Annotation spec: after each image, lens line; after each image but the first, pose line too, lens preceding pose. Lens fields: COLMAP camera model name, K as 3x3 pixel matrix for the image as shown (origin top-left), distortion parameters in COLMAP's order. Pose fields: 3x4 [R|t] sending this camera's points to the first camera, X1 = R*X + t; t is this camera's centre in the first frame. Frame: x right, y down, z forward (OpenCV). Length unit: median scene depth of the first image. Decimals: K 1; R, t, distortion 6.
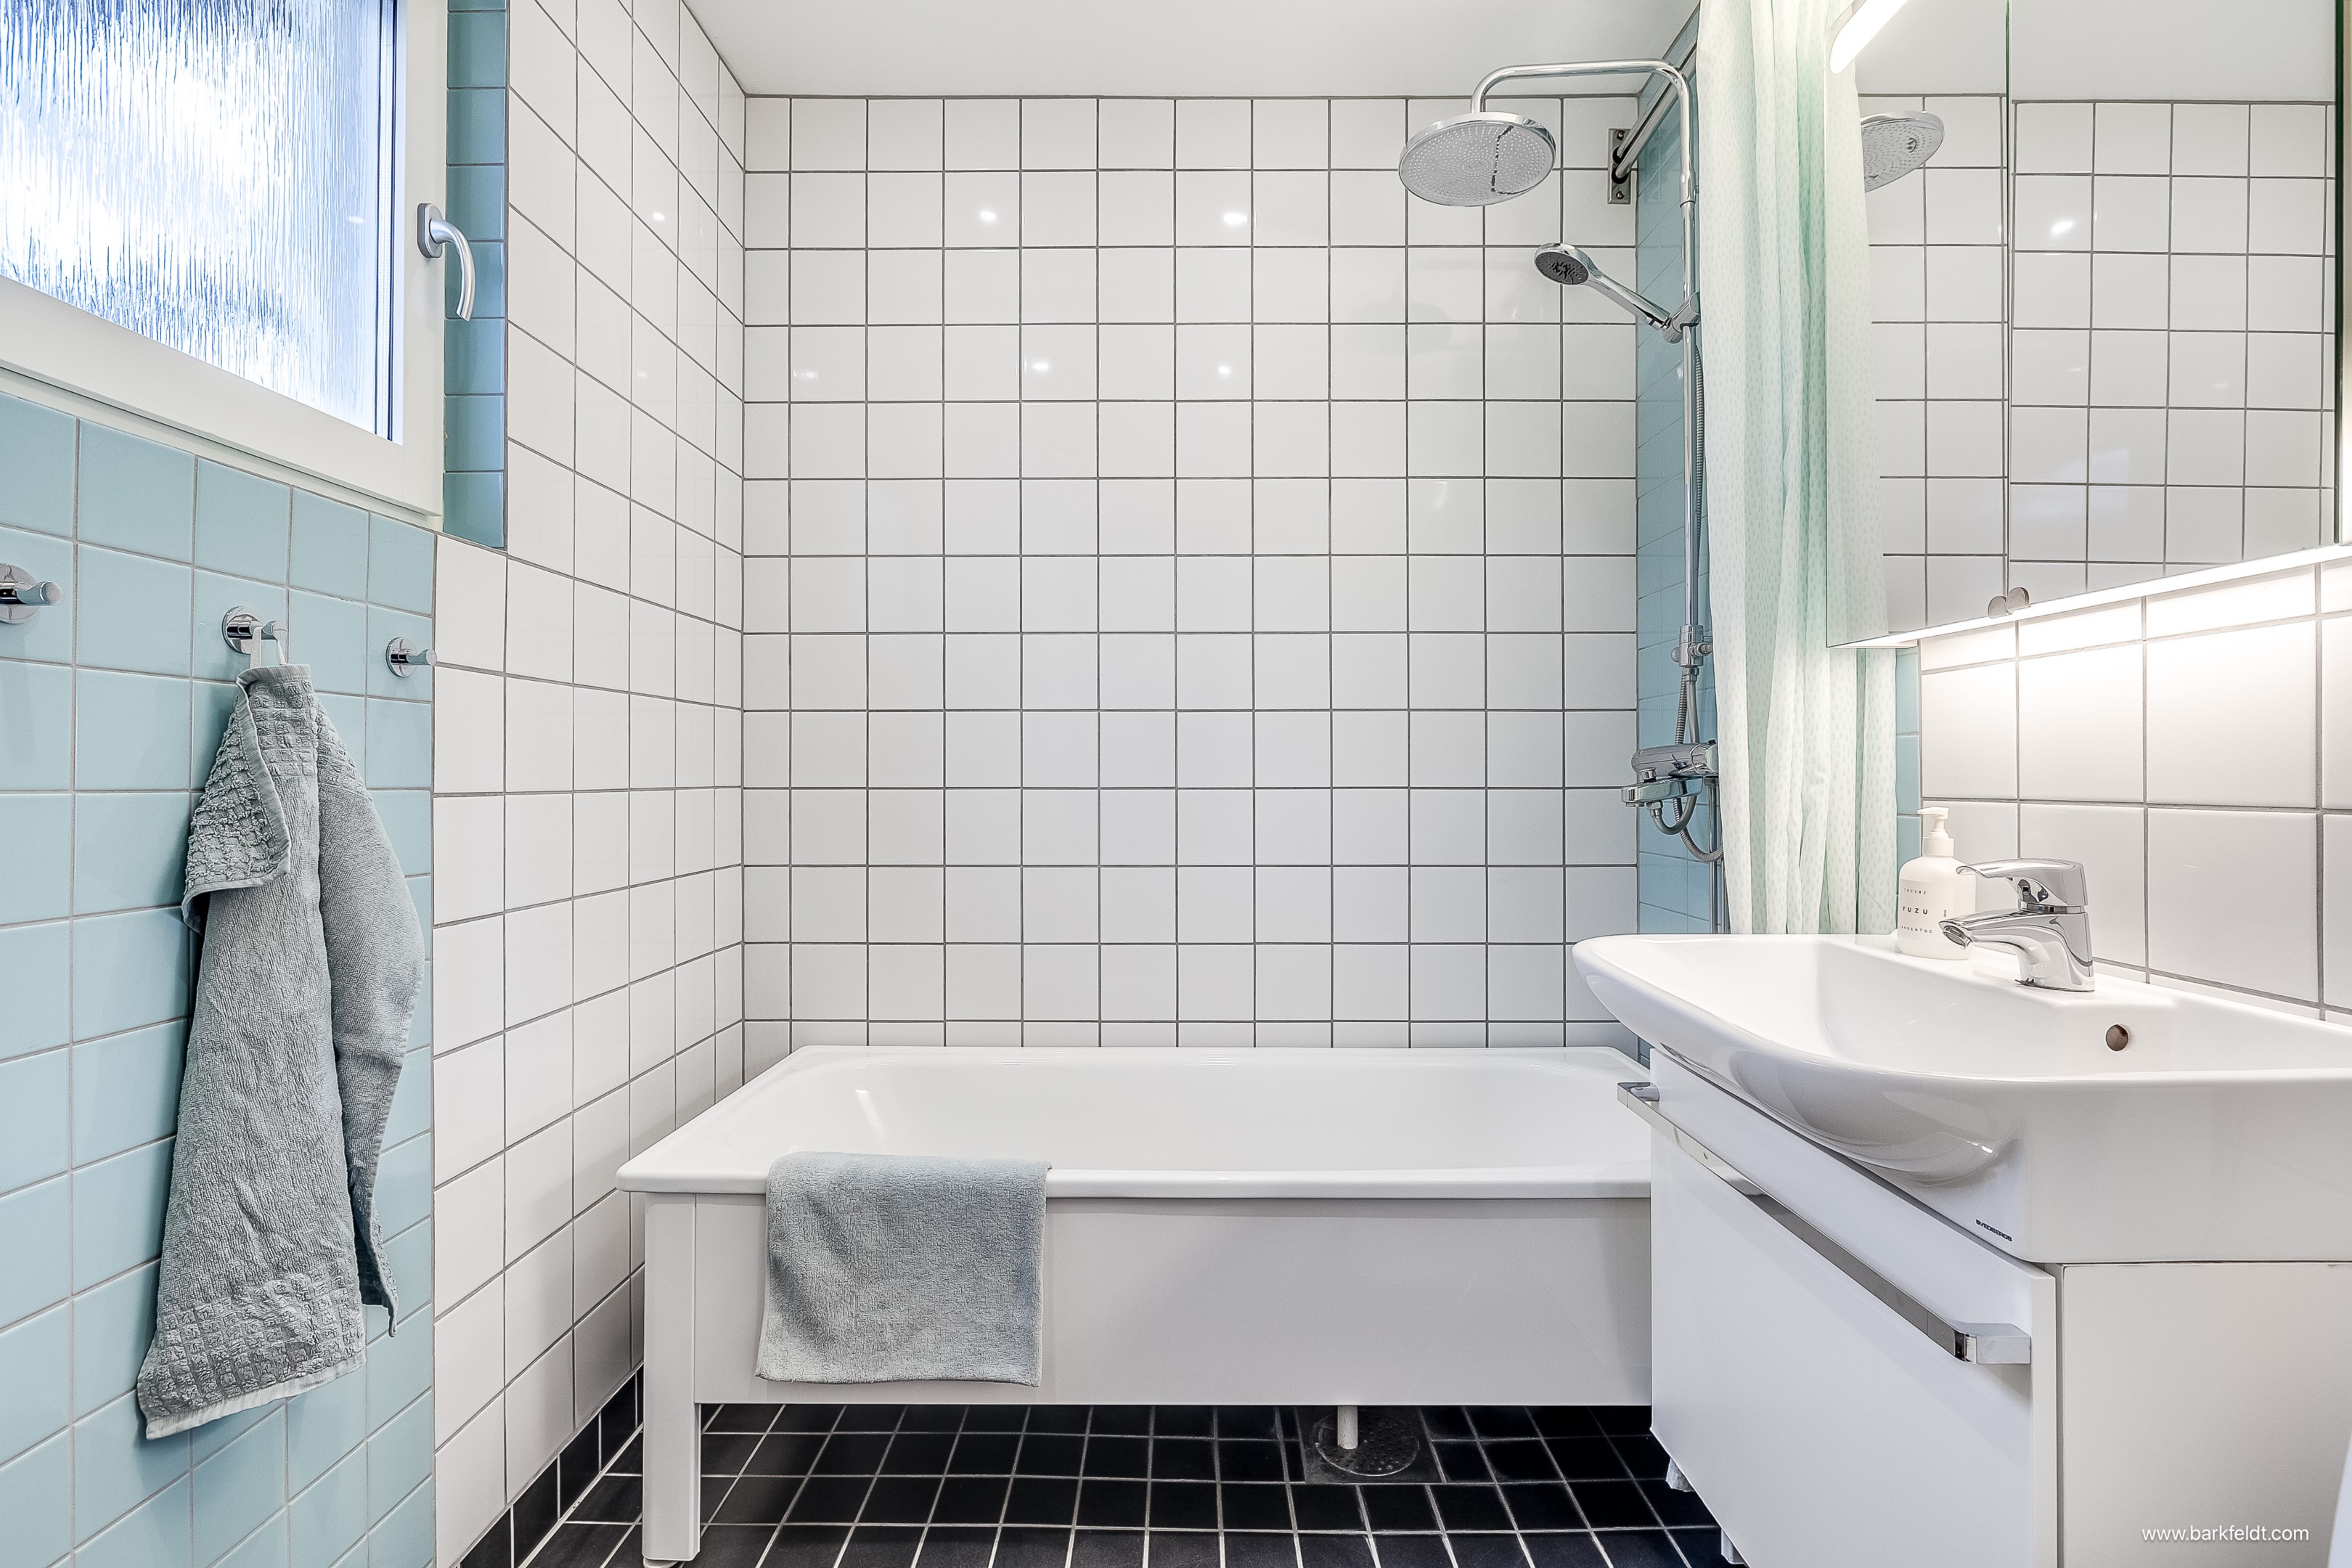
lens RADIAL K [[1059.0, 0, 1179.5], [0, 1059.0, 778.3], [0, 0, 1]] dist [-0.002673, -0.000402]
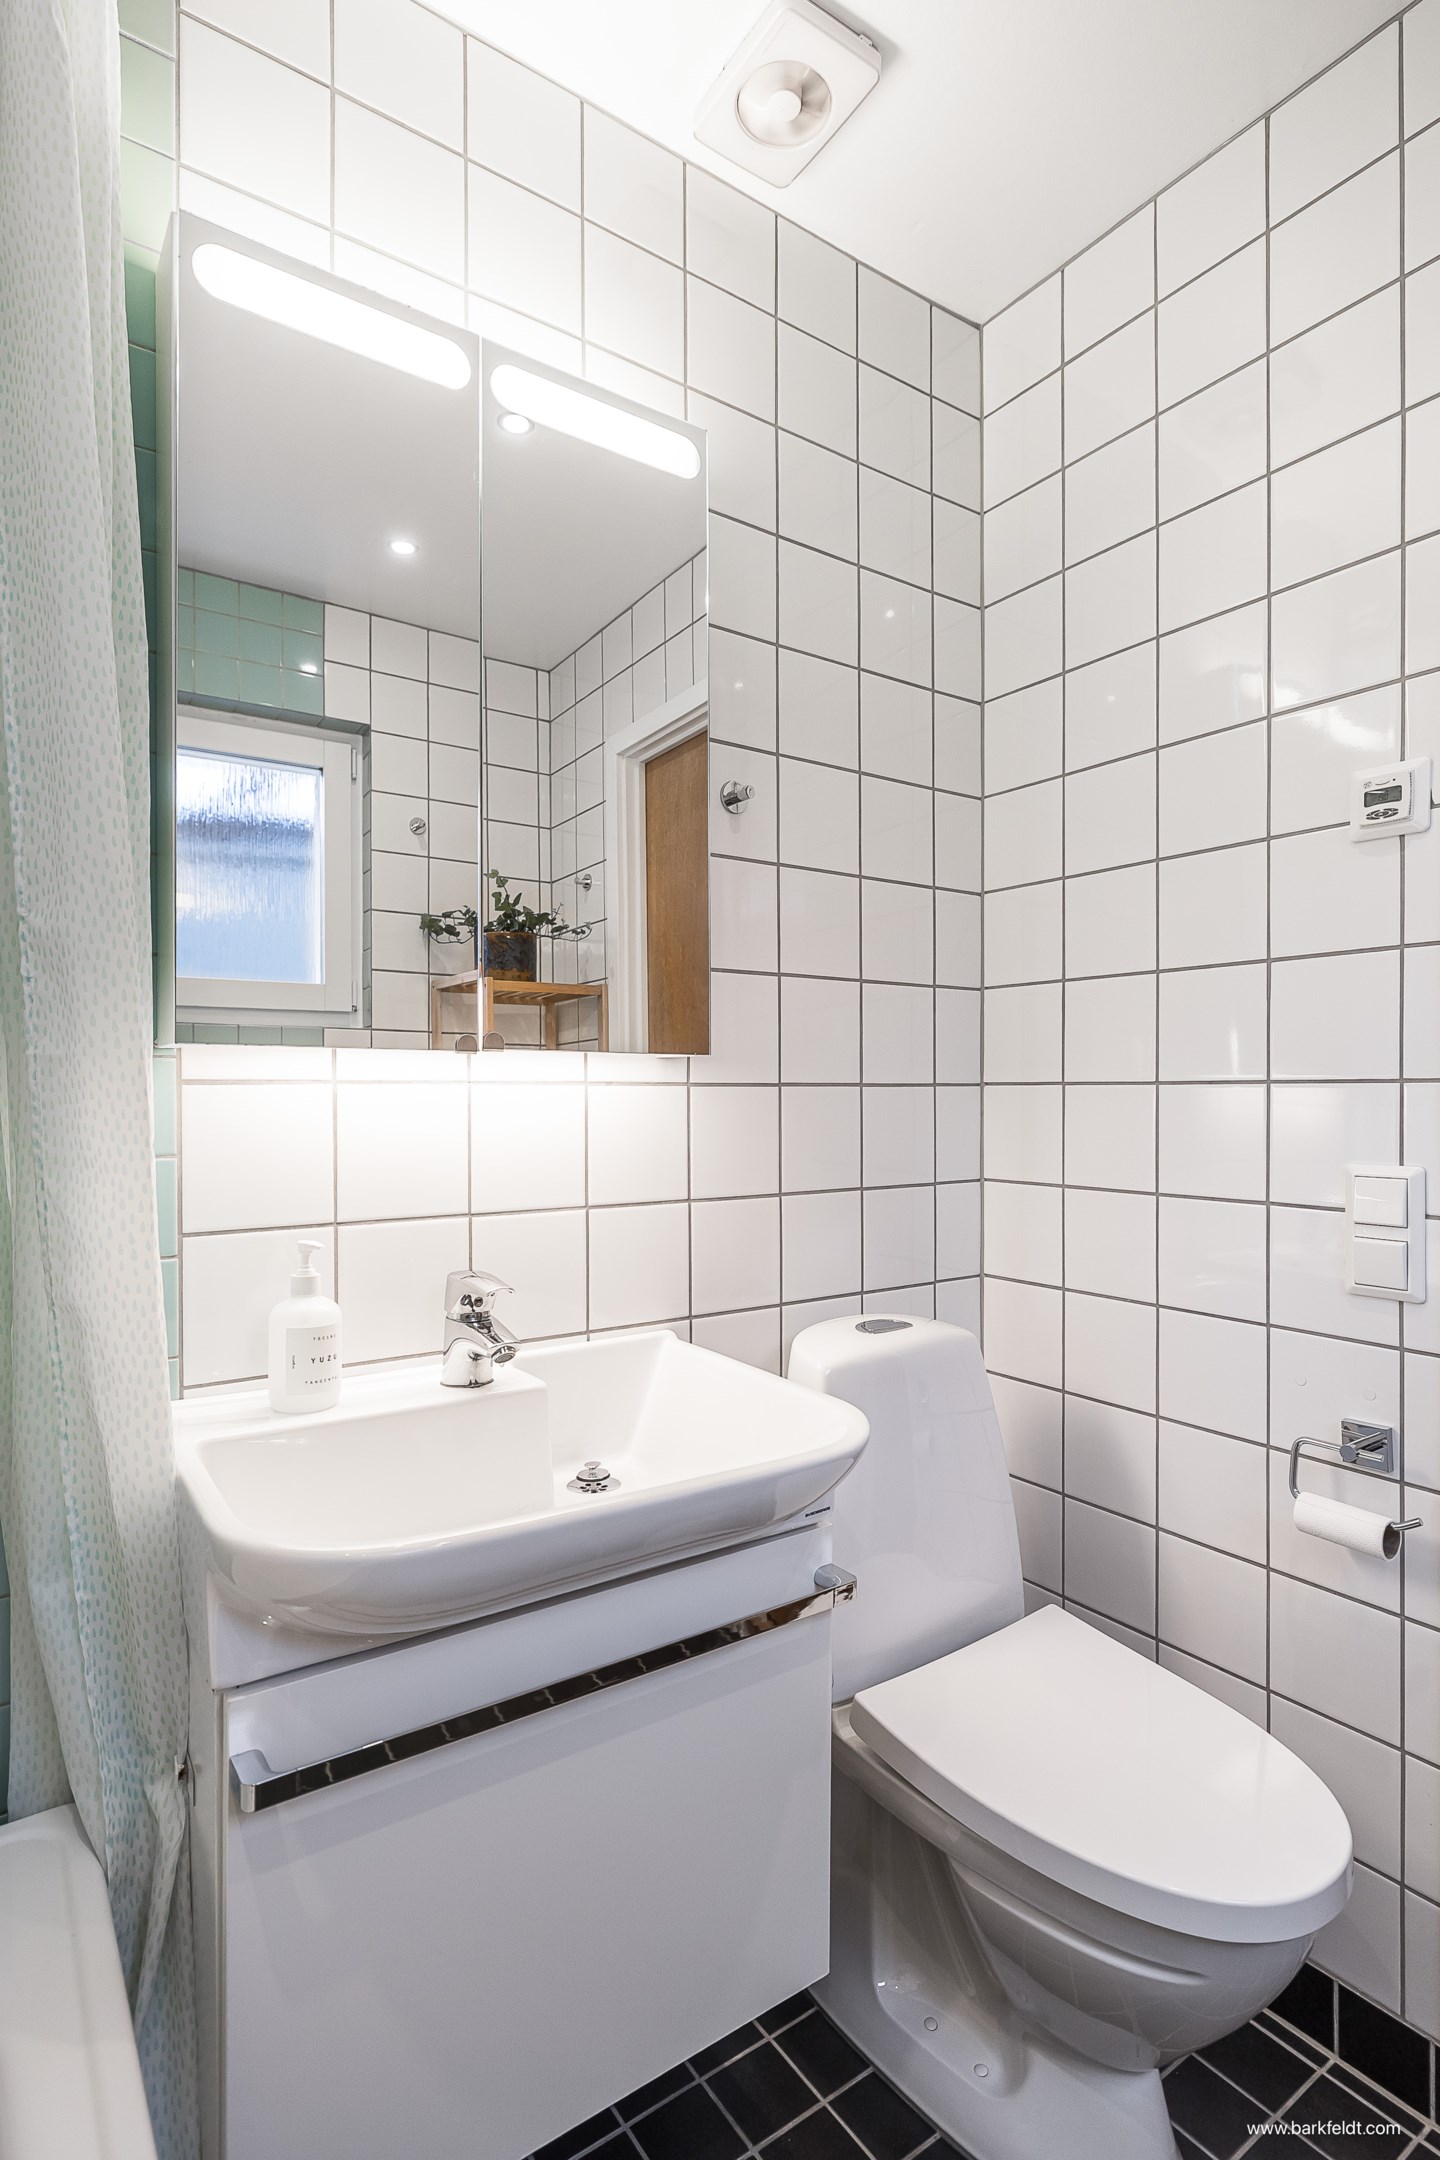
lens RADIAL K [[1065.6, 0, 717.7], [0, 1065.6, 1087.8], [0, 0, 1]] dist [-0.002342, -0.000514]
pose [[-0.569513, 0.001032, 0.821981, -0.238031], [0.000188, 0.999999, -0.001125, -0.105589], [-0.821982, -0.000486, -0.569513, 1.267228]]
